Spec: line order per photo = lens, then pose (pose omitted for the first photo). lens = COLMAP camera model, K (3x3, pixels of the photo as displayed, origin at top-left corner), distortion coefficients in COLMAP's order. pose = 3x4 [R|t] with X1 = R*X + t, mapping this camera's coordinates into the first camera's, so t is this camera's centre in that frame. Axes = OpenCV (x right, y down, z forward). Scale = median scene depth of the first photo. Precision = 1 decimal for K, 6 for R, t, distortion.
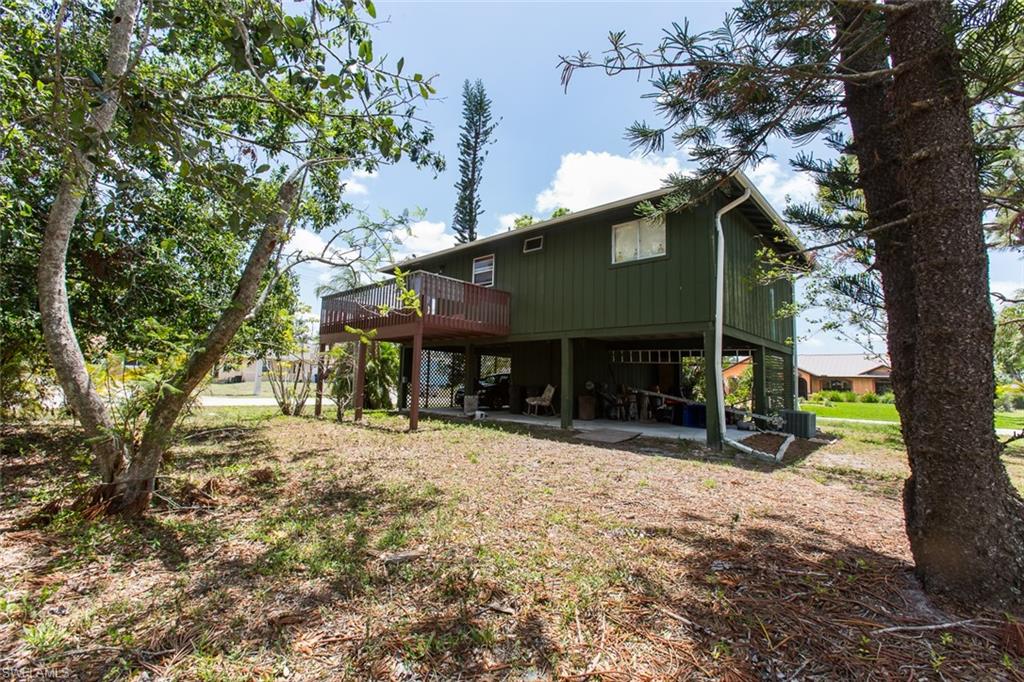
lens RADIAL K [[447.5, 0, 508.3], [0, 447.5, 337.5], [0, 0, 1]] dist [-0.000797, 0.002936]
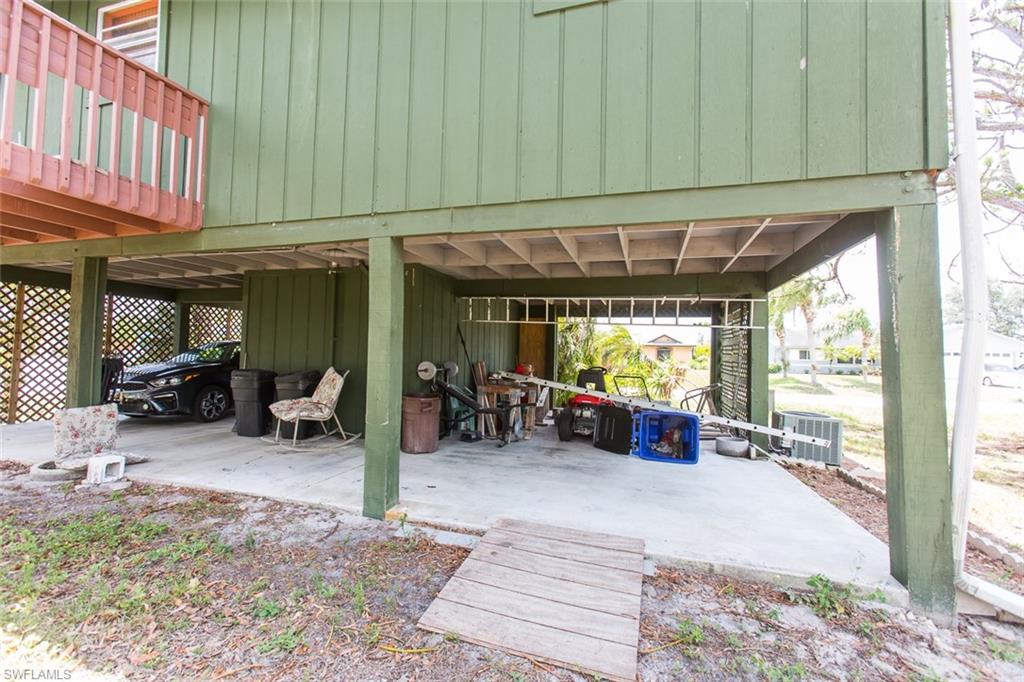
lens RADIAL K [[447.6, 0, 508.1], [0, 447.6, 337.5], [0, 0, 1]] dist [0.000515, 0.002945]
pose [[0.898986, 0.009885, 0.437867, 0.182070], [-0.041713, 0.997133, 0.063129, 0.133154], [-0.435987, -0.075016, 0.896821, 1.782182]]
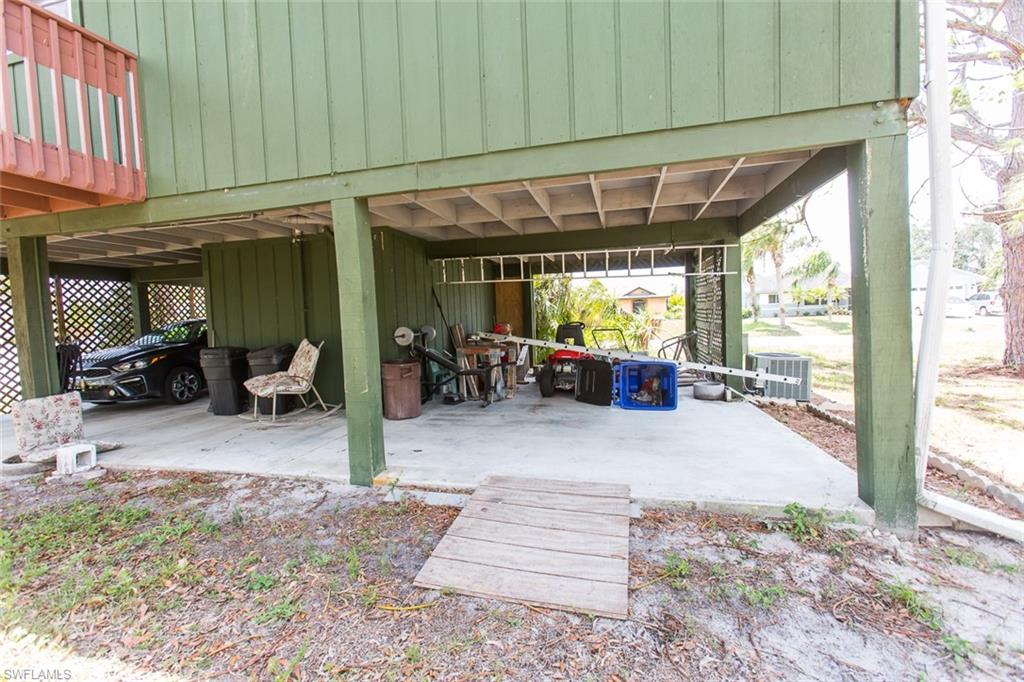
lens RADIAL K [[447.6, 0, 508.1], [0, 447.6, 337.5], [0, 0, 1]] dist [0.000515, 0.002945]
pose [[0.873623, -0.084967, 0.479129, 0.187527], [0.015195, 0.988921, 0.147666, 0.140440], [-0.486367, -0.121724, 0.865234, 1.793975]]
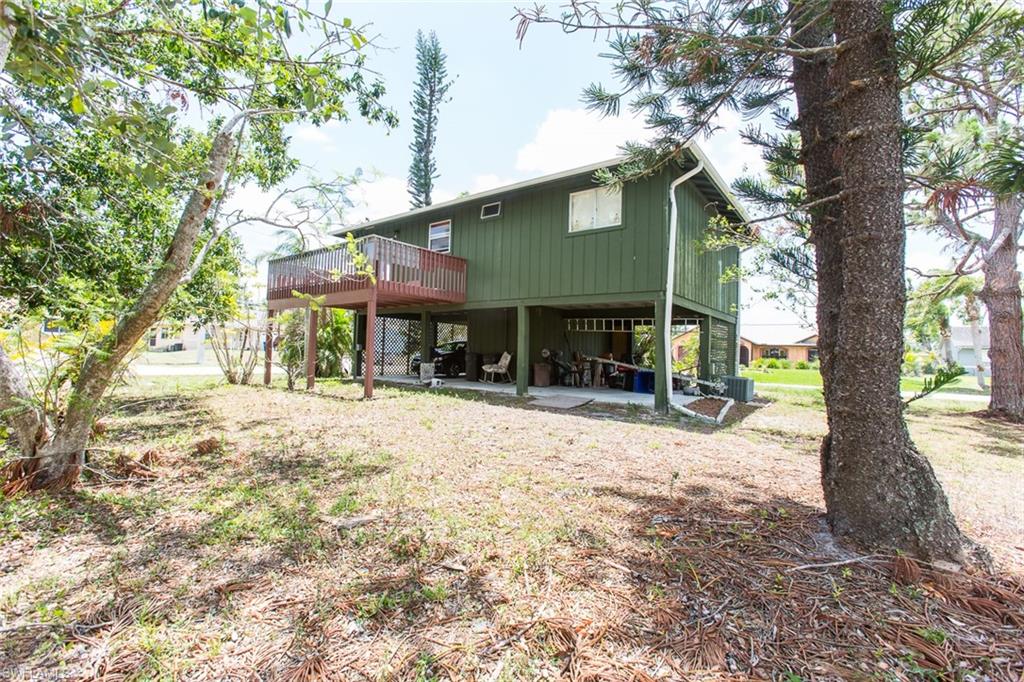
lens RADIAL K [[448.1, 0, 508.1], [0, 448.1, 337.7], [0, 0, 1]] dist [-0.004008, 0.005042]
pose [[0.995642, 0.002275, 0.093231, 0.009023], [-0.008938, 0.997428, 0.071115, 0.002573], [-0.092830, -0.071639, 0.993101, -0.001437]]
